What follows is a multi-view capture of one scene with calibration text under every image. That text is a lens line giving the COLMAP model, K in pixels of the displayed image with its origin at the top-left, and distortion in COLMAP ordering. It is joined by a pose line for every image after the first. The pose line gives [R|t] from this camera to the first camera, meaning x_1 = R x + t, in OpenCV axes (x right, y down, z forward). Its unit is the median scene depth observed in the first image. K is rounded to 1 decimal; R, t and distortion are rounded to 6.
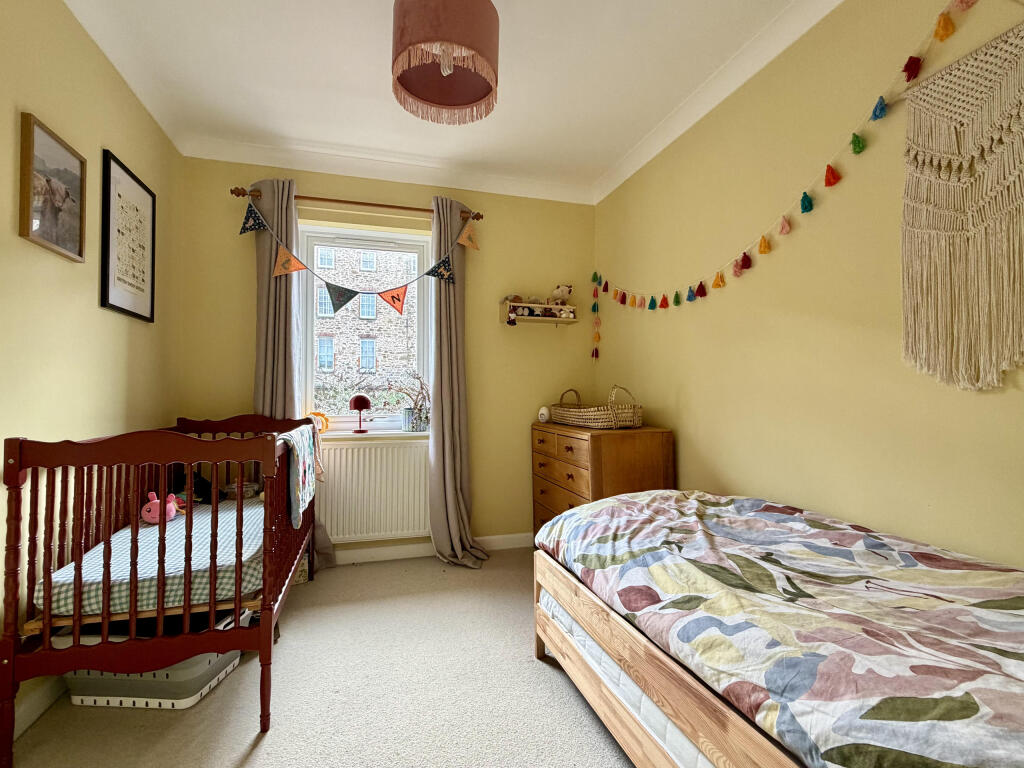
lens RADIAL K [[481.6, 0, 512.0], [0, 481.6, 384.0], [0, 0, 1]] dist [-0.002750, 0.000868]
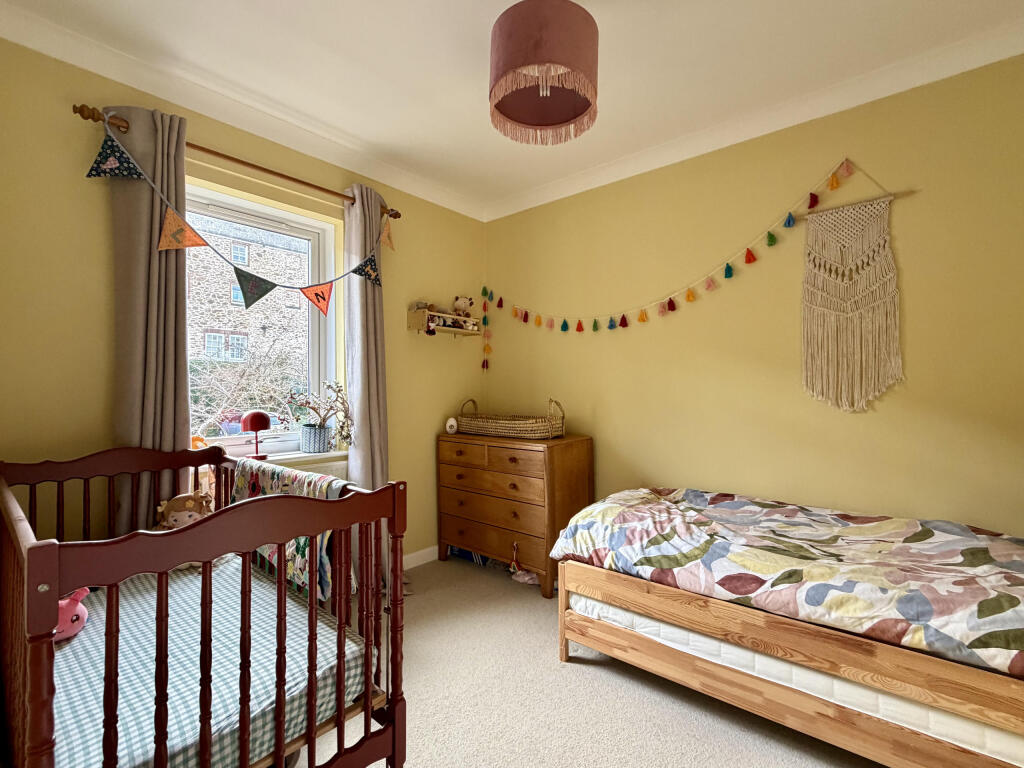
lens RADIAL K [[473.4, 0, 512.0], [0, 473.4, 384.0], [0, 0, 1]] dist [-0.001079, -0.001088]
pose [[0.839756, 0.006784, 0.542921, -0.705670], [-0.012937, 0.999888, 0.007516, -0.062254], [-0.542809, -0.013335, 0.839750, 0.215419]]
